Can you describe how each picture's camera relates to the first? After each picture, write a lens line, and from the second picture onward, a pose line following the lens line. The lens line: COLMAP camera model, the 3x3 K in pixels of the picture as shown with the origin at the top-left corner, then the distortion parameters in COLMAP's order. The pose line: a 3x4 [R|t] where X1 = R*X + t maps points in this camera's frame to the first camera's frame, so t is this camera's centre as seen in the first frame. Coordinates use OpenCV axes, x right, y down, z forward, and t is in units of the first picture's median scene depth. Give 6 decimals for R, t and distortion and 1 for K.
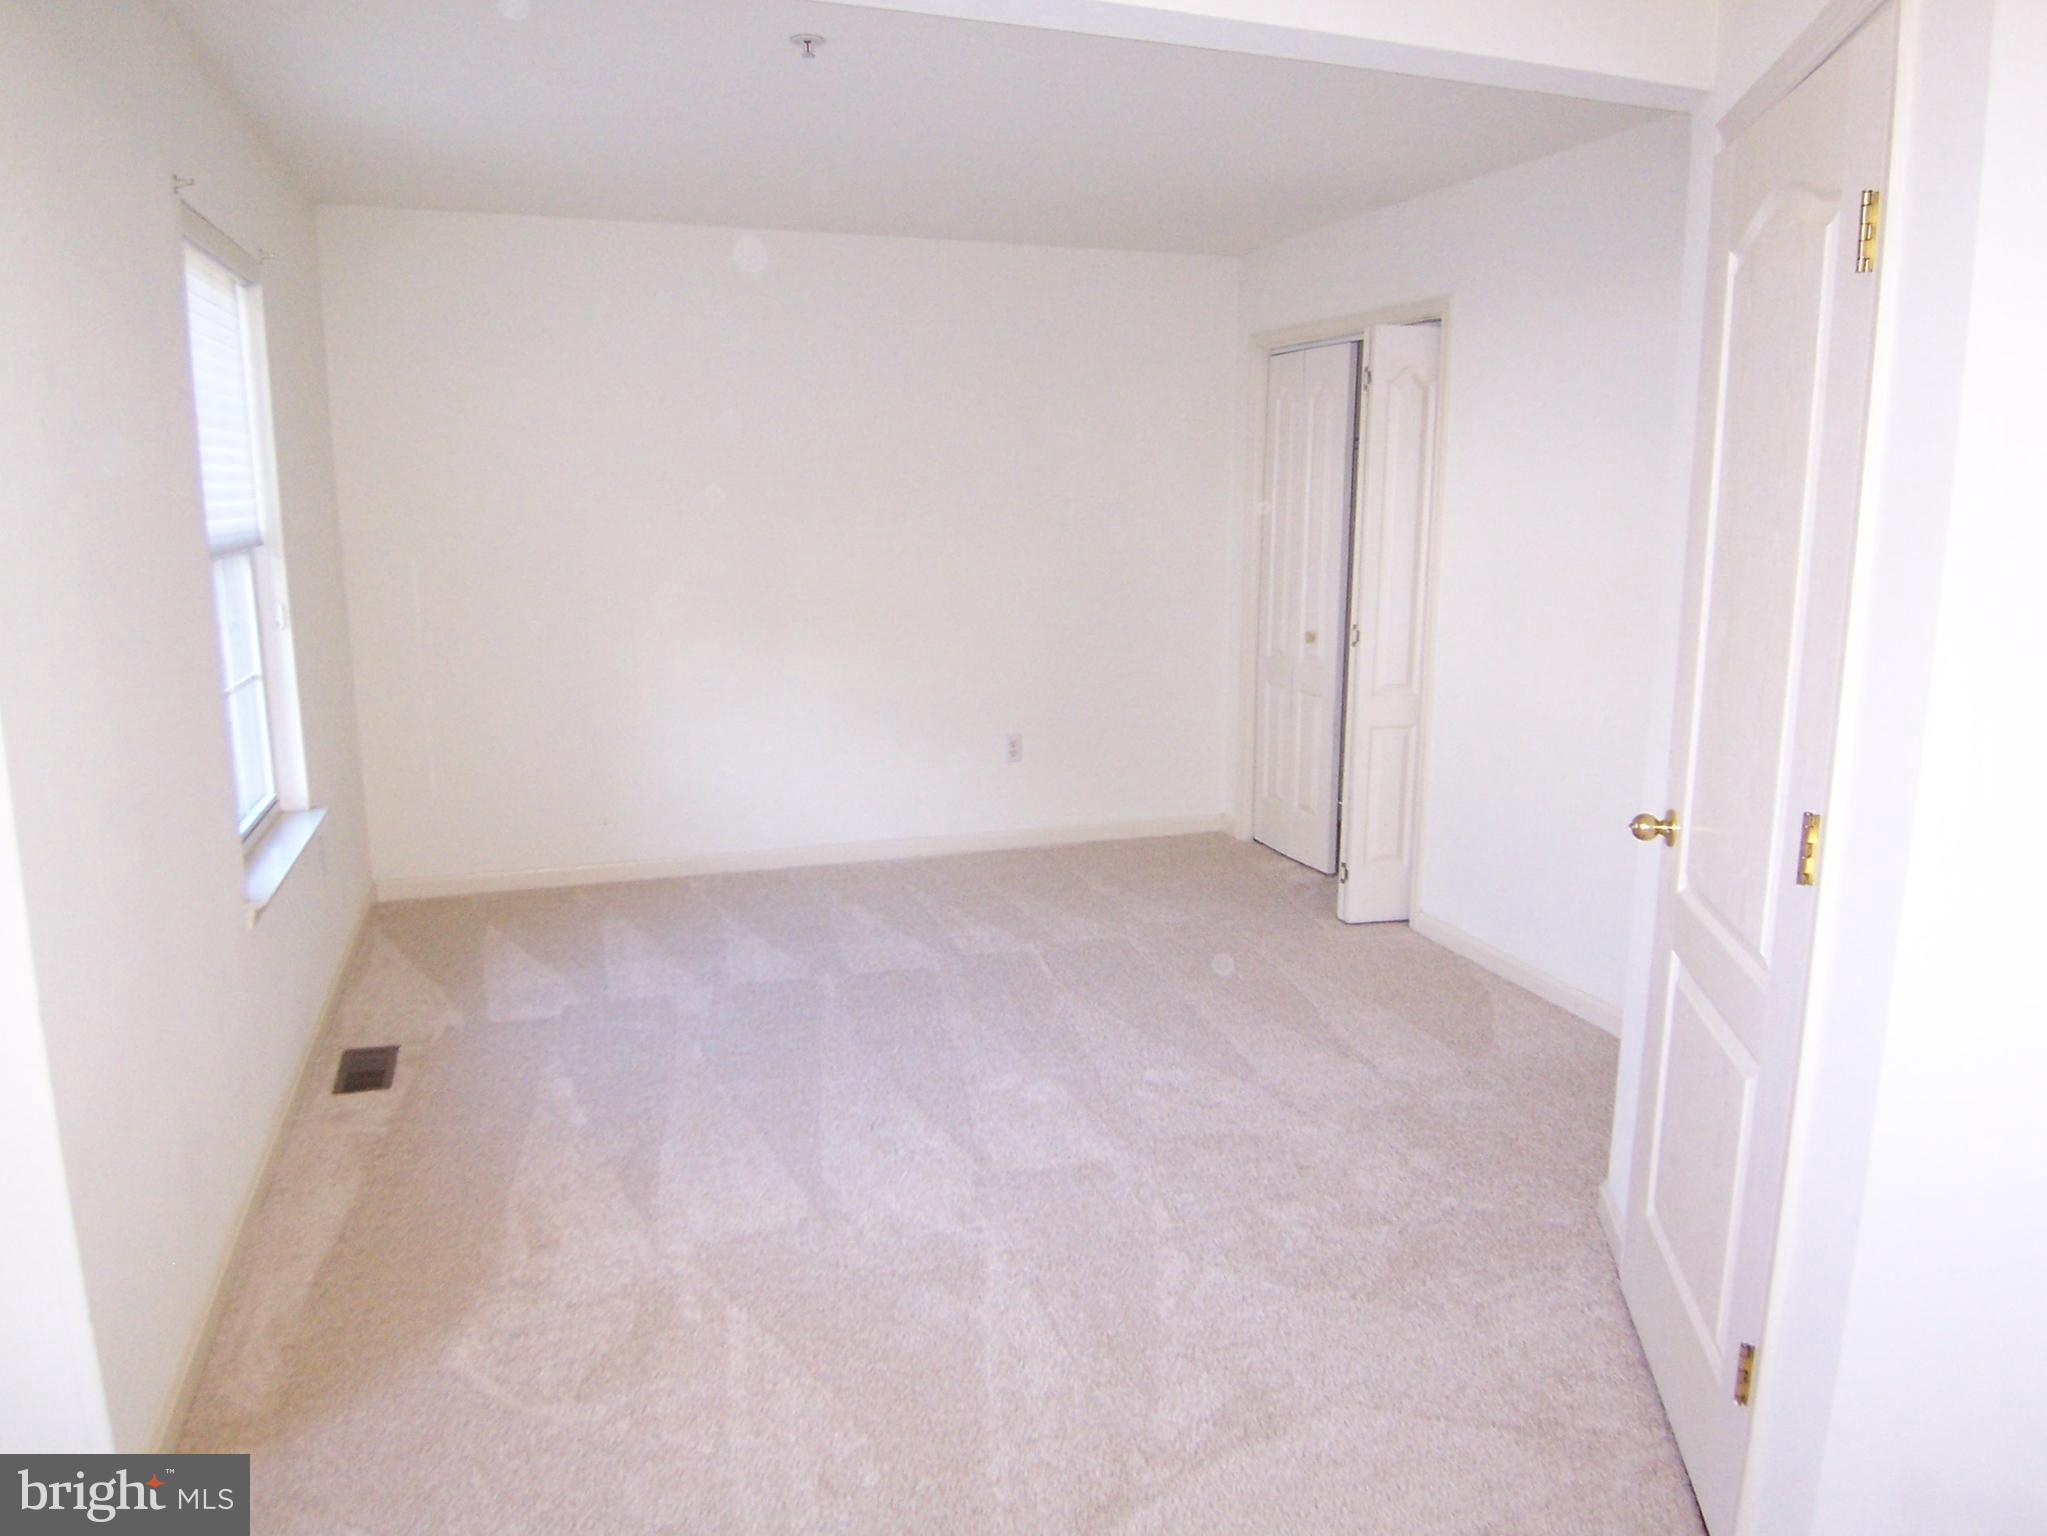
lens RADIAL K [[1407.9, 0, 1015.4], [0, 1407.9, 767.3], [0, 0, 1]] dist [-0.013265, -0.042073]
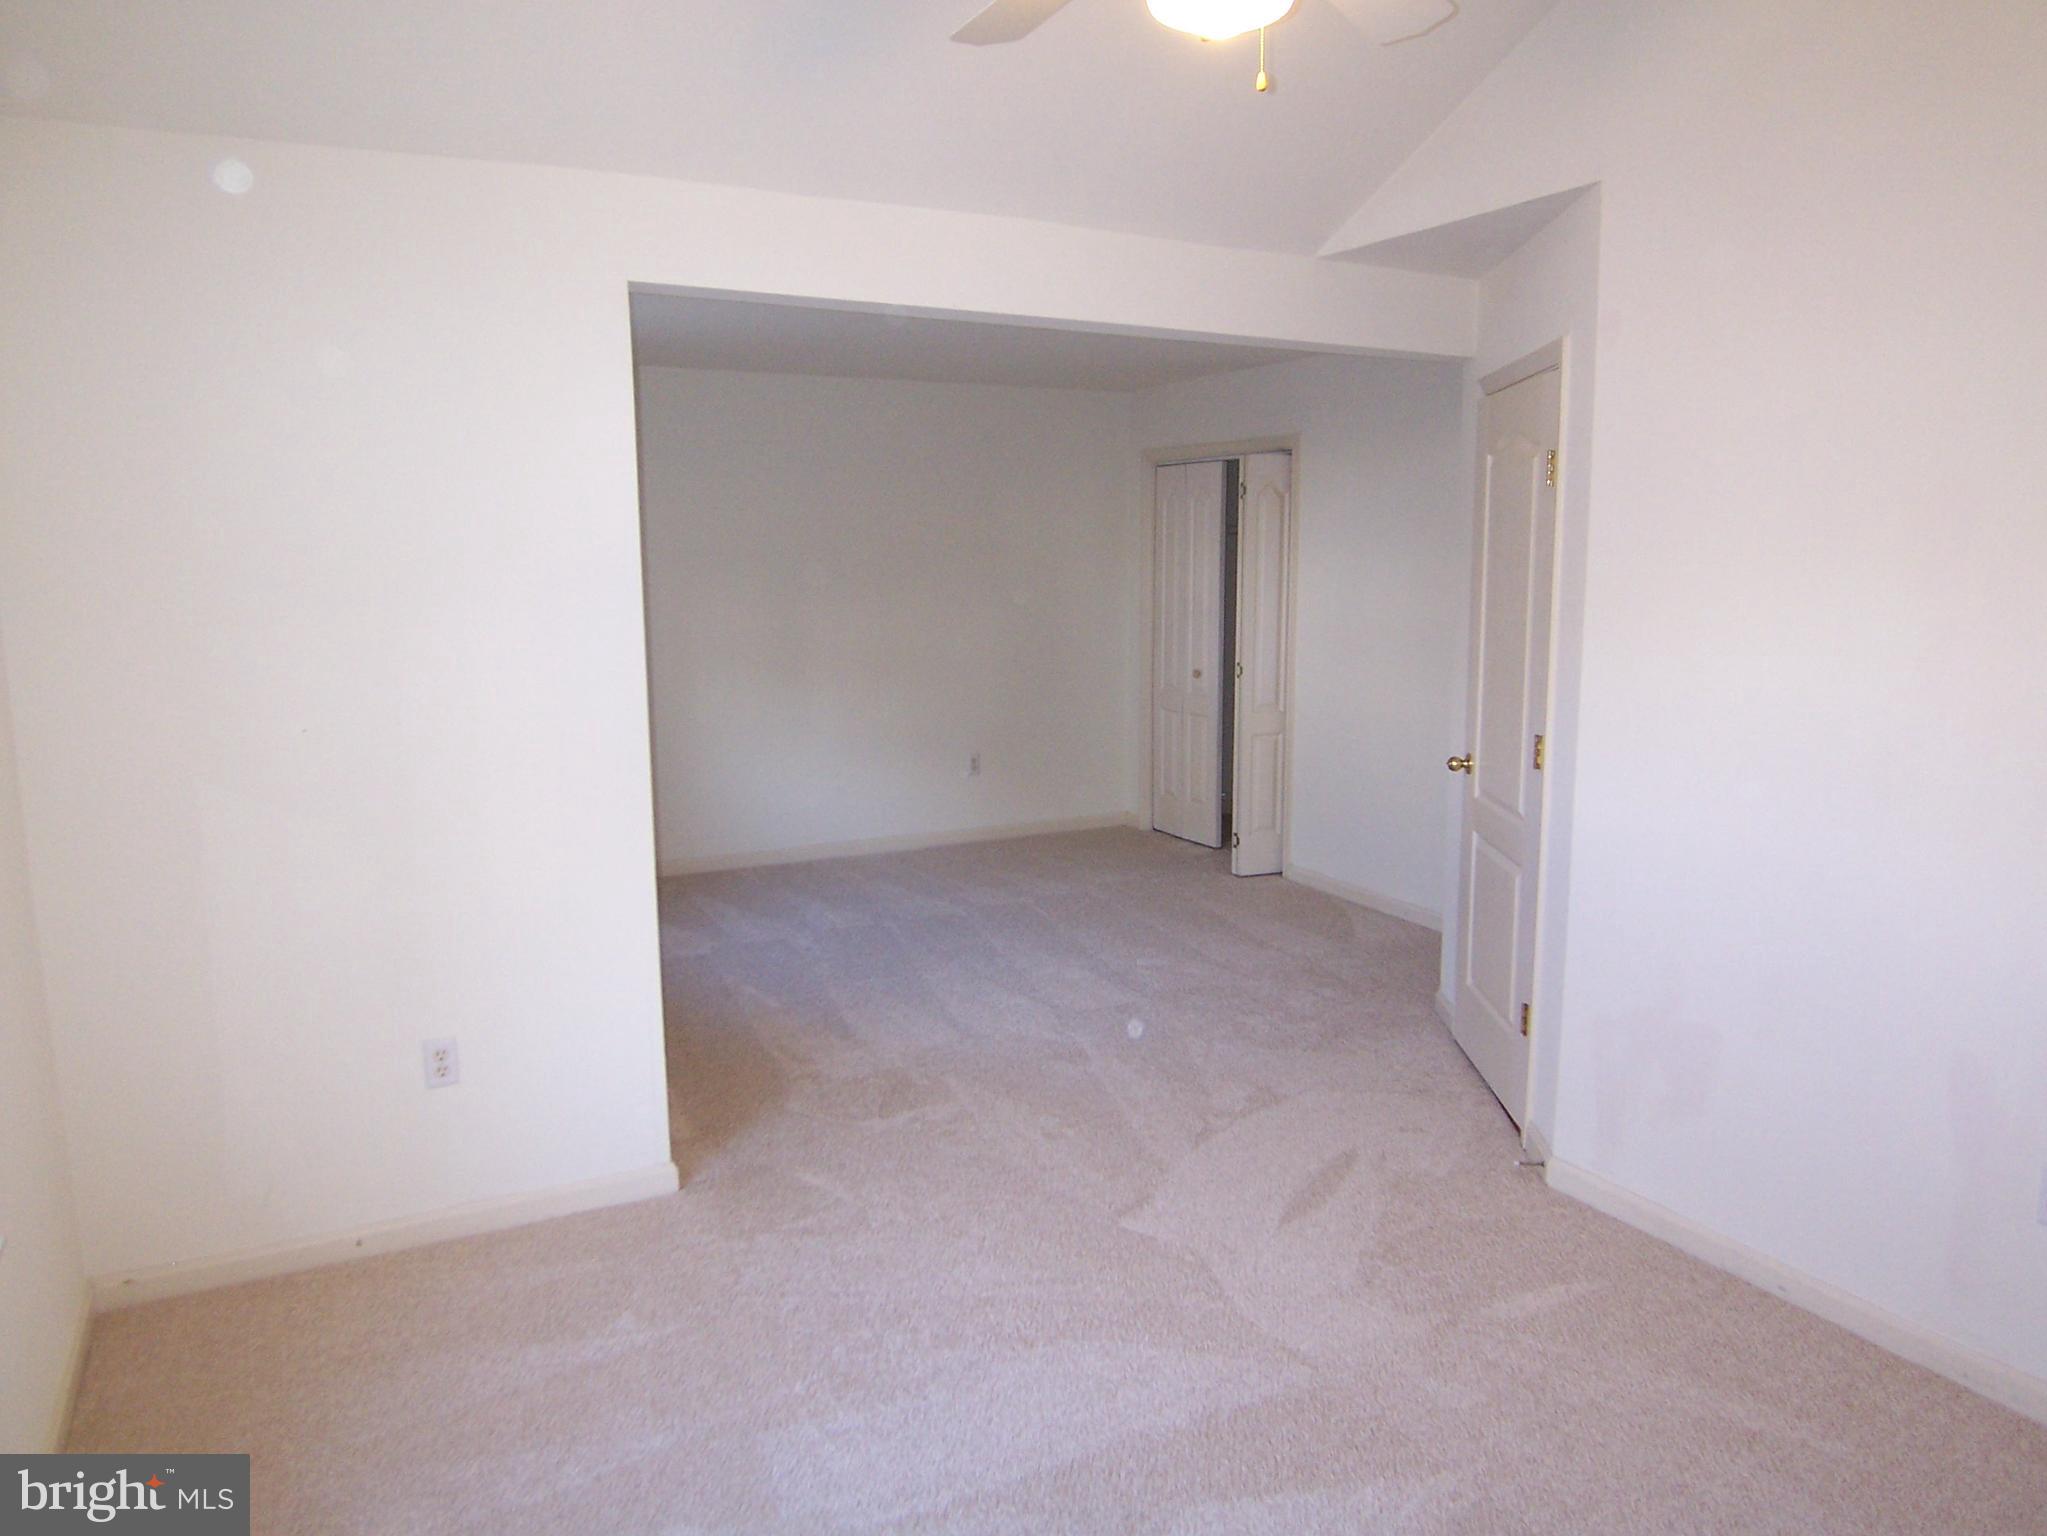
lens RADIAL K [[1407.9, 0, 1024.0], [0, 1407.9, 774.8], [0, 0, 1]] dist [-0.013265, -0.042073]
pose [[0.987222, -0.032492, 0.156001, -0.239837], [0.037917, 0.998771, -0.031926, 0.059515], [-0.154772, 0.037433, 0.987241, -0.439395]]
